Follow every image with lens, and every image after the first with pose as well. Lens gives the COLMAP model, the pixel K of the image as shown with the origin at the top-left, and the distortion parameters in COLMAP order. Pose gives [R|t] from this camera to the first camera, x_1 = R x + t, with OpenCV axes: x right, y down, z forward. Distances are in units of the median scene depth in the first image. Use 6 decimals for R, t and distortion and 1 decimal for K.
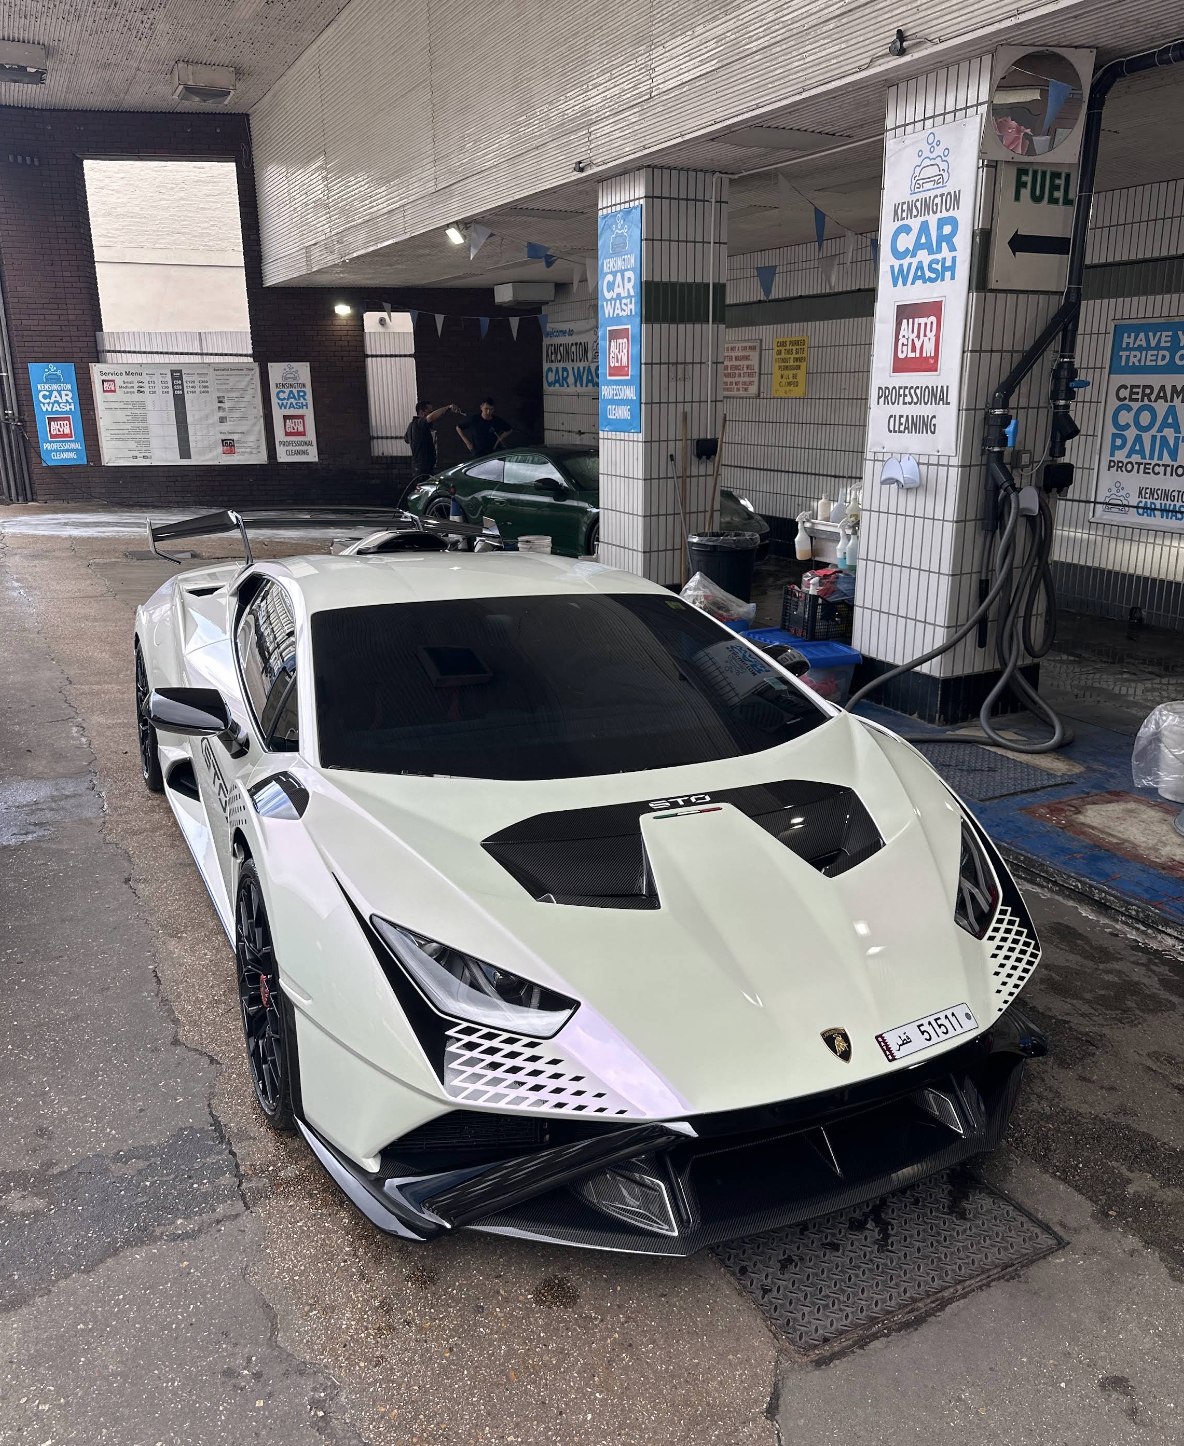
lens RADIAL K [[1122.0, 0, 592.0], [0, 1122.0, 723.0], [0, 0, 1]] dist [0.035284, -0.051452]
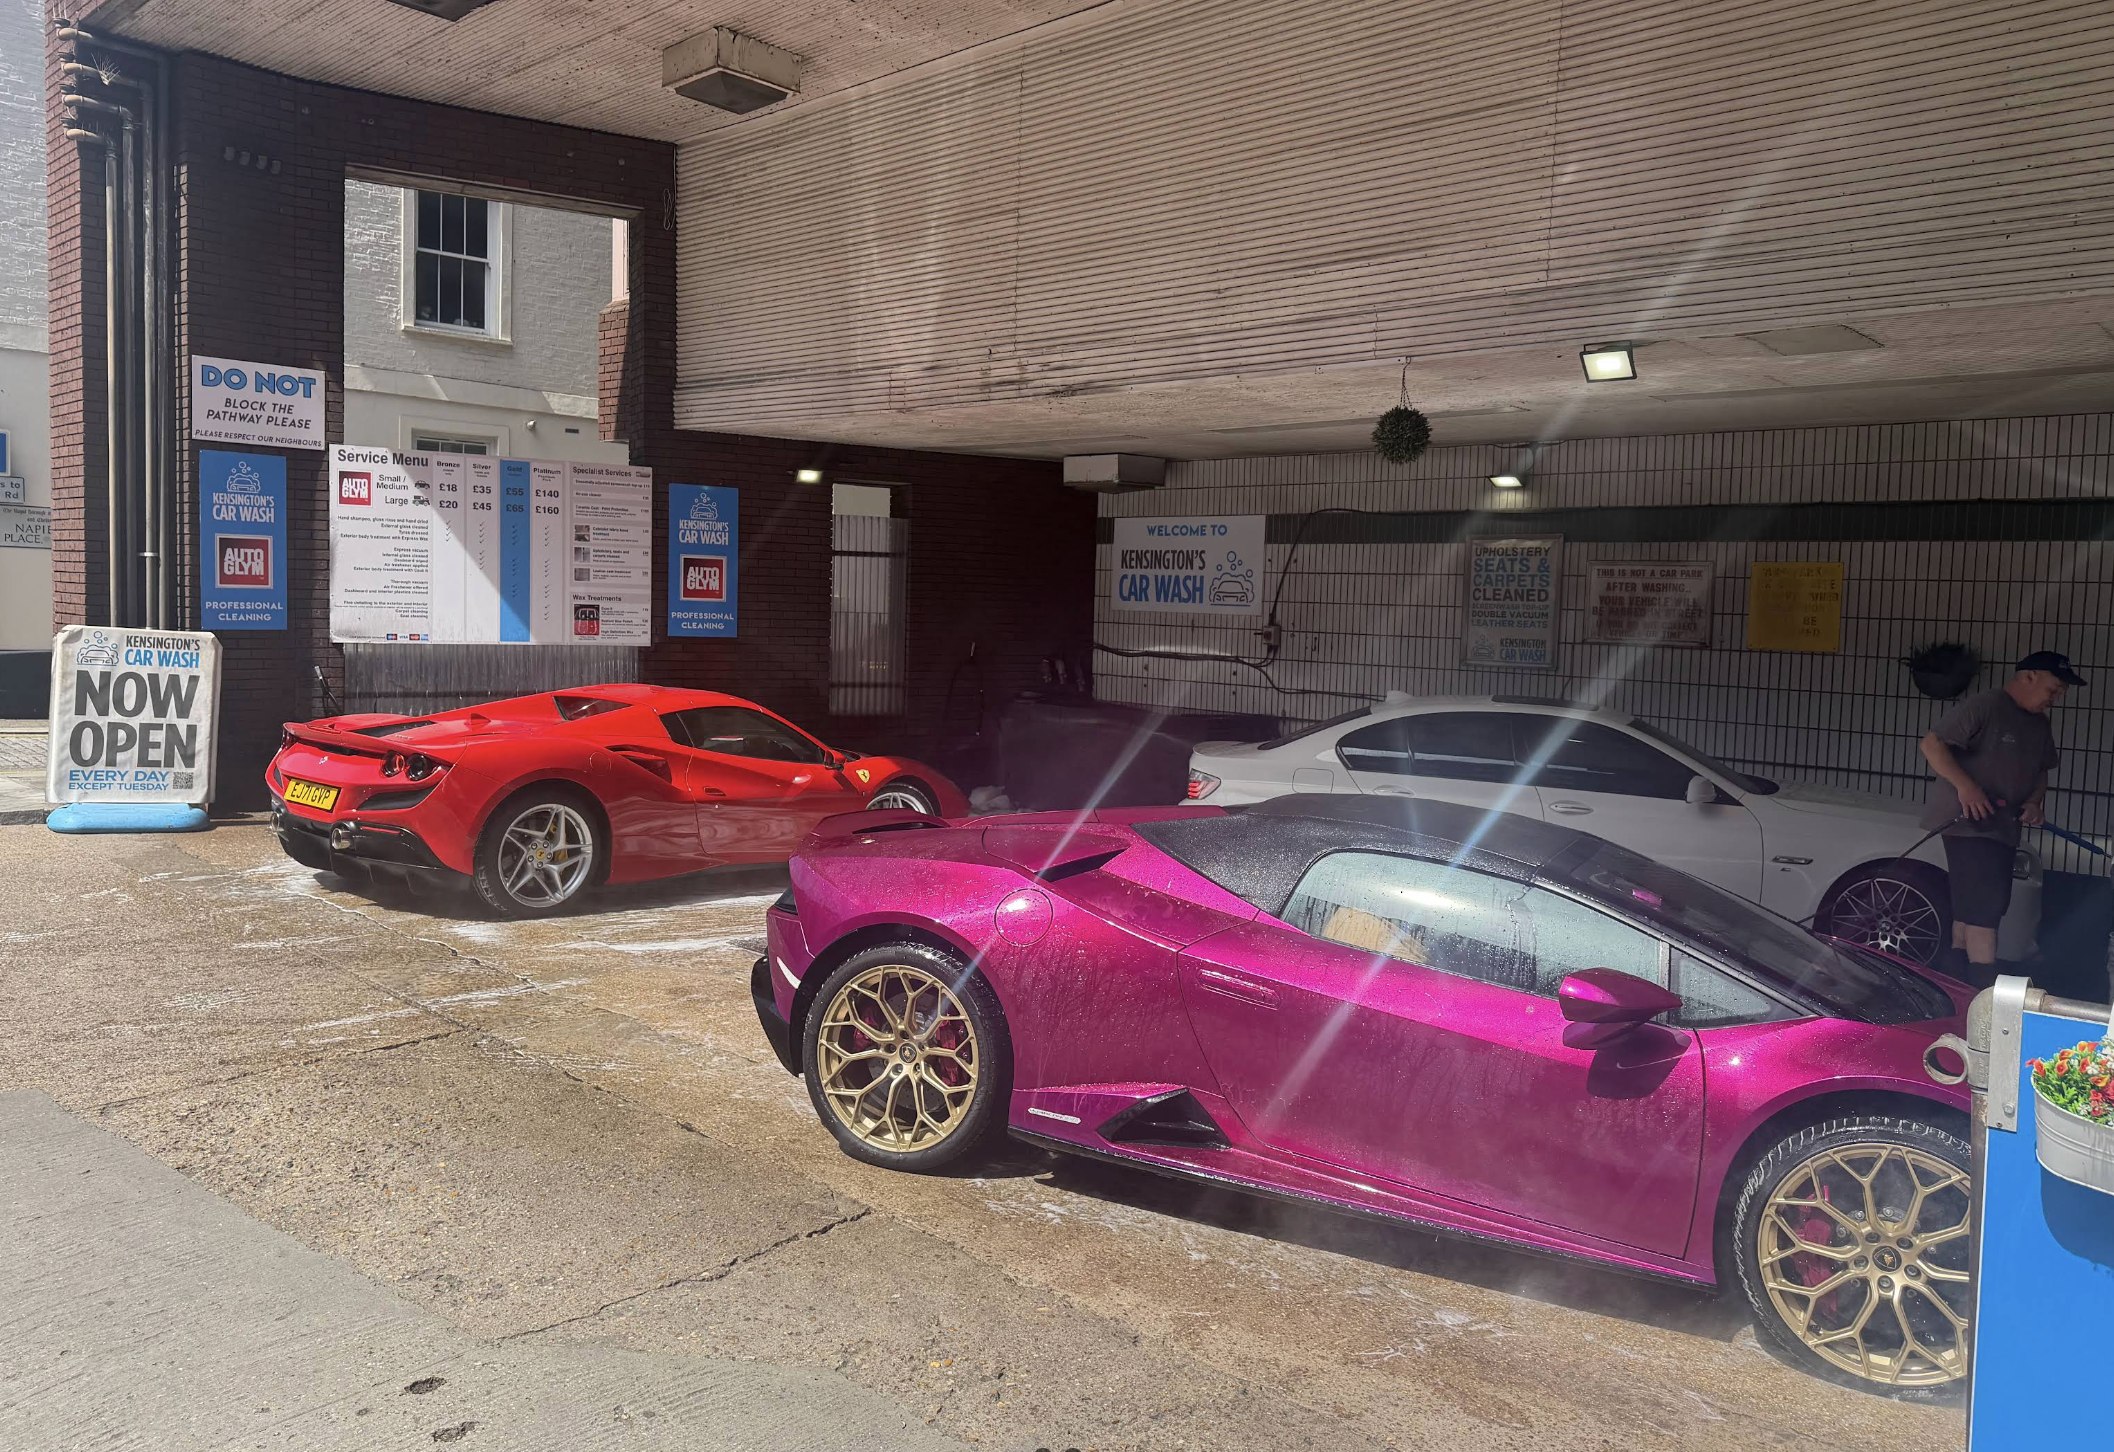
lens RADIAL K [[1475.8, 0, 1057.0], [0, 1475.8, 726.0], [0, 0, 1]] dist [0.065651, -0.095008]
pose [[0.930181, 0.001872, 0.367097, -0.772603], [0.072322, 0.979455, -0.188250, -0.170286], [-0.359907, 0.201656, 0.910935, 0.558873]]
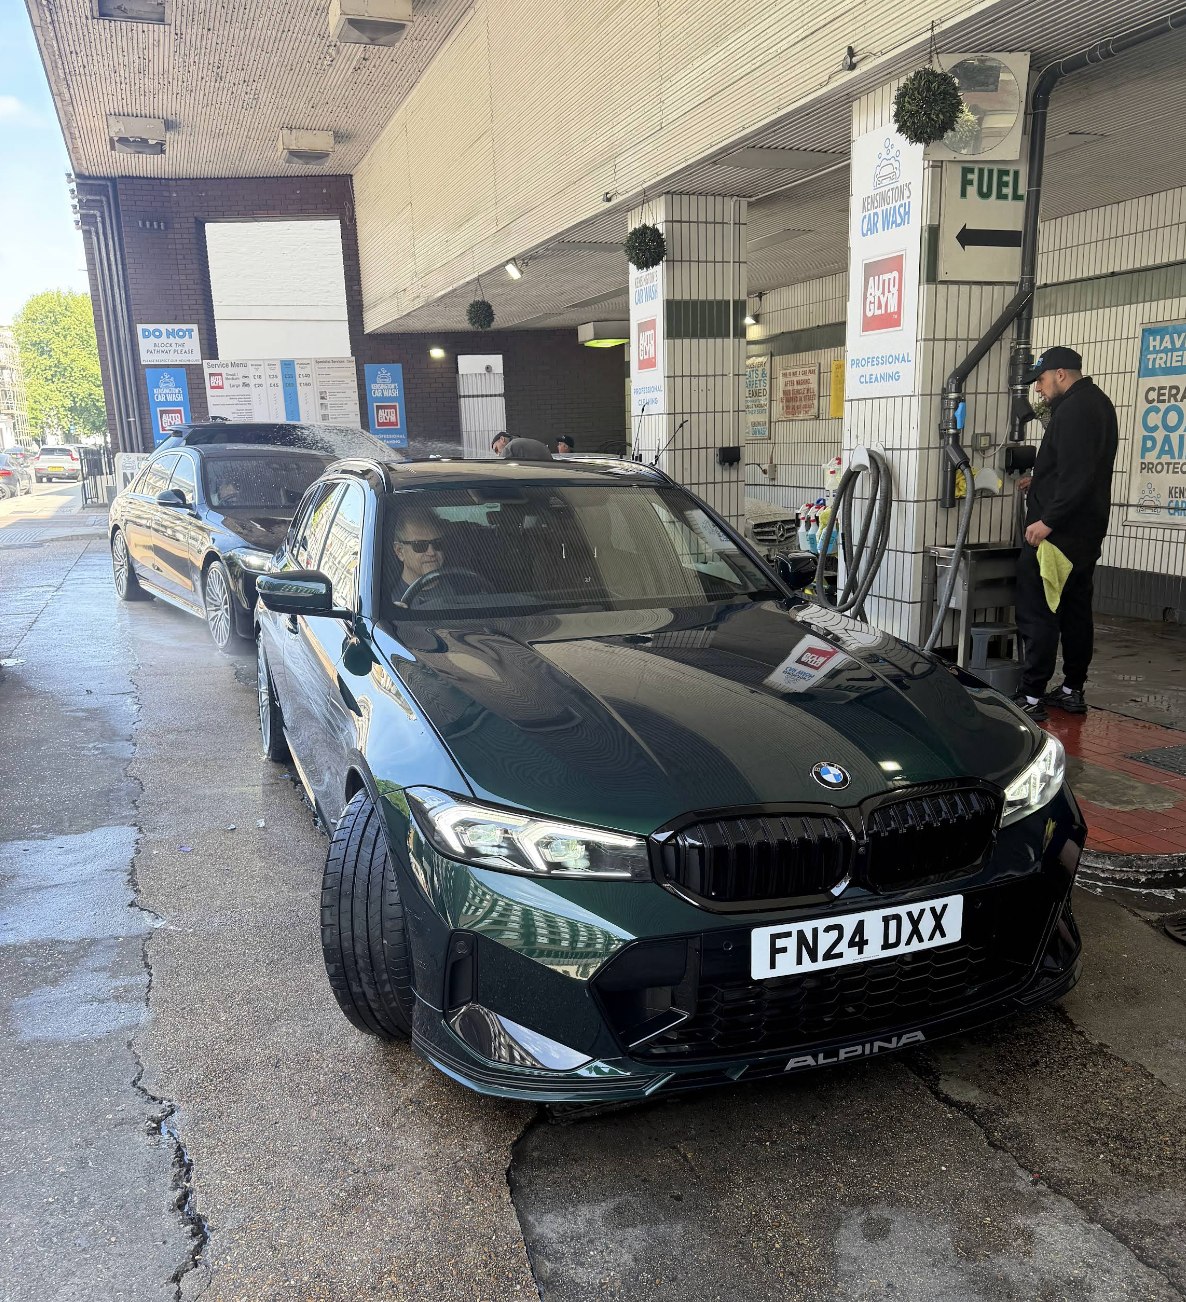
lens RADIAL K [[1106.6, 0, 596.2], [0, 1106.6, 735.9], [0, 0, 1]] dist [0.060877, -0.094340]
pose [[0.994283, 0.004705, -0.106673, 0.085177], [-0.007591, 0.999616, -0.026667, 0.045228], [0.106507, 0.027324, 0.993936, -0.043299]]
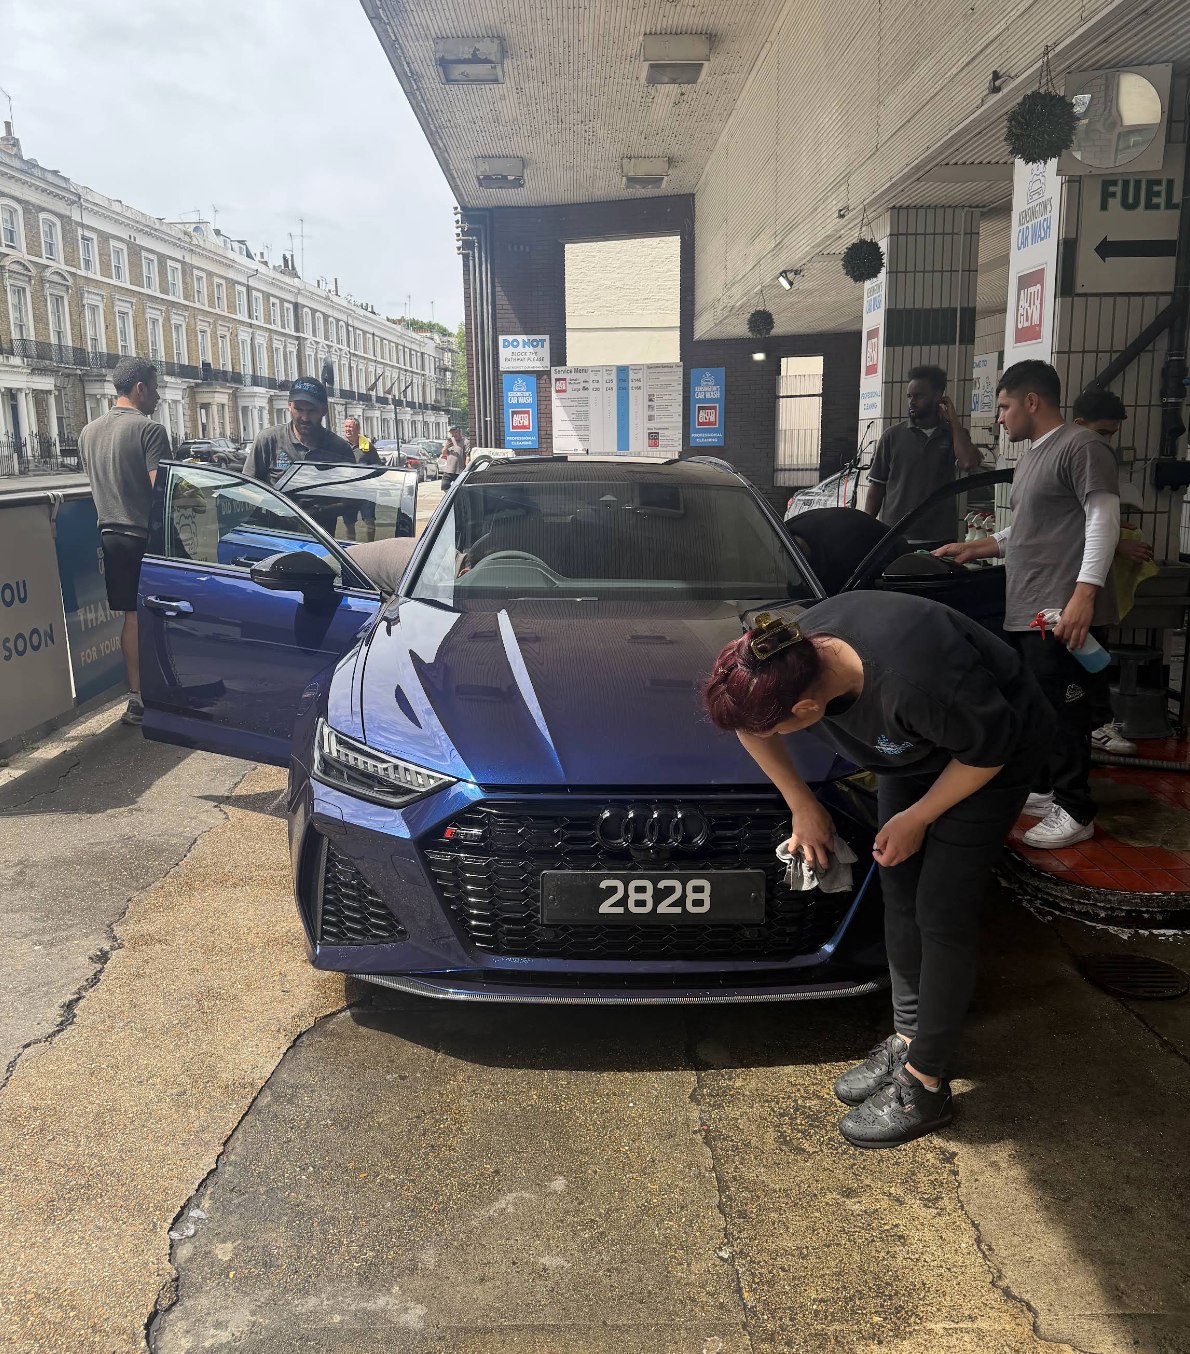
lens RADIAL K [[1102.0, 0, 588.0], [0, 1102.0, 657.2], [0, 0, 1]] dist [0.127461, -0.183884]
pose [[0.898514, 0.076088, -0.432299, 0.250356], [-0.116483, 0.990883, -0.067700, 0.042889], [0.423207, 0.111185, 0.899185, -0.054108]]
